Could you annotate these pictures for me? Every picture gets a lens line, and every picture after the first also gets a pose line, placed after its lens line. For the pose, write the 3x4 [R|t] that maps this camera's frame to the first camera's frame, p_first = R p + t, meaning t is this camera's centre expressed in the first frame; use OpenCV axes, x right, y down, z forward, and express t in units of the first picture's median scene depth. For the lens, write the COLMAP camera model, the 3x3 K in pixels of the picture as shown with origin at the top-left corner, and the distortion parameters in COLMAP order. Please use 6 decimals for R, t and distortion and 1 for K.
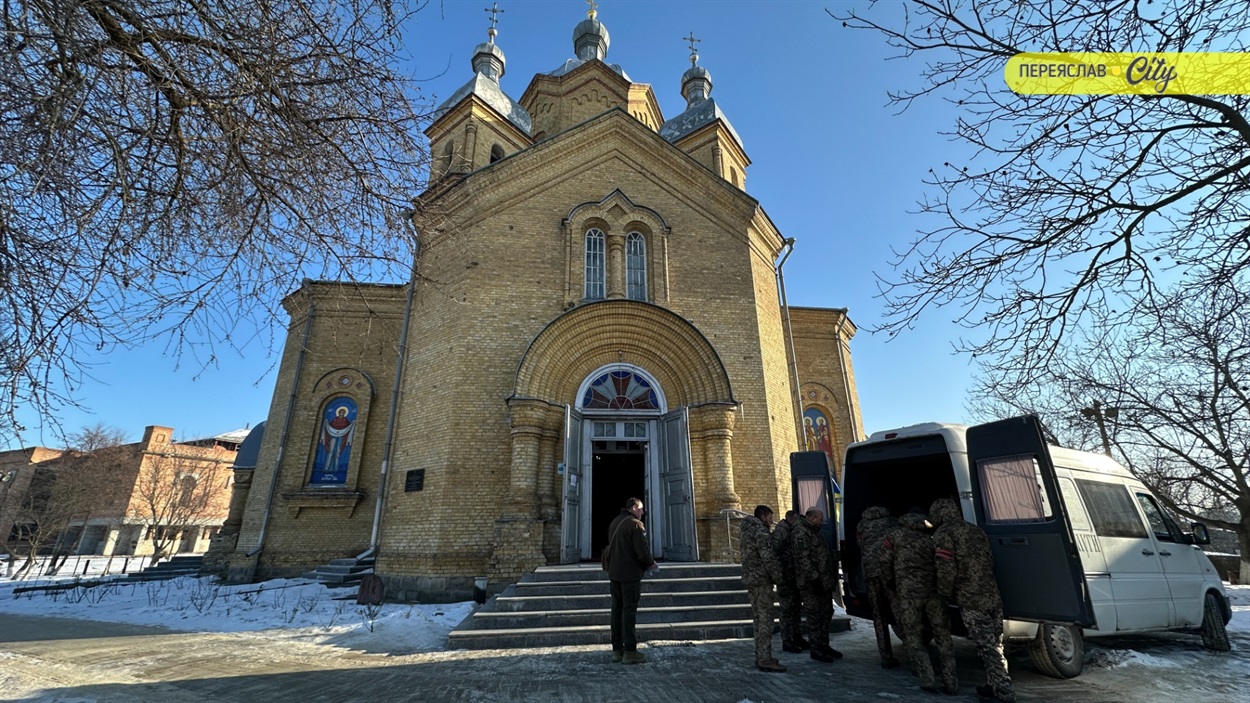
lens RADIAL K [[495.6, 0, 625.0], [0, 495.6, 351.5], [0, 0, 1]] dist [-0.000376, 0.000017]
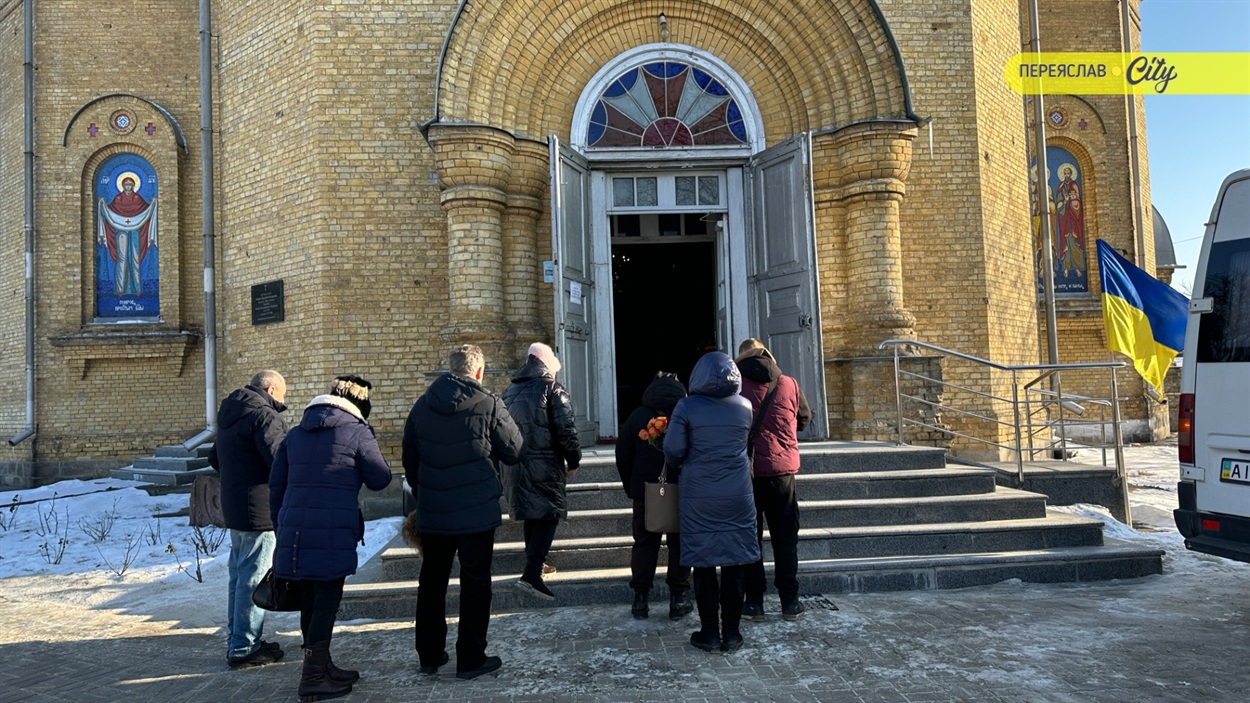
lens RADIAL K [[879.4, 0, 626.6], [0, 879.4, 328.5], [0, 0, 1]] dist [0.032912, -0.002473]
pose [[0.998137, -0.024964, -0.055673, -0.004377], [0.039390, 0.960488, 0.275518, 0.049321], [0.046595, -0.277198, 0.959682, 0.135464]]
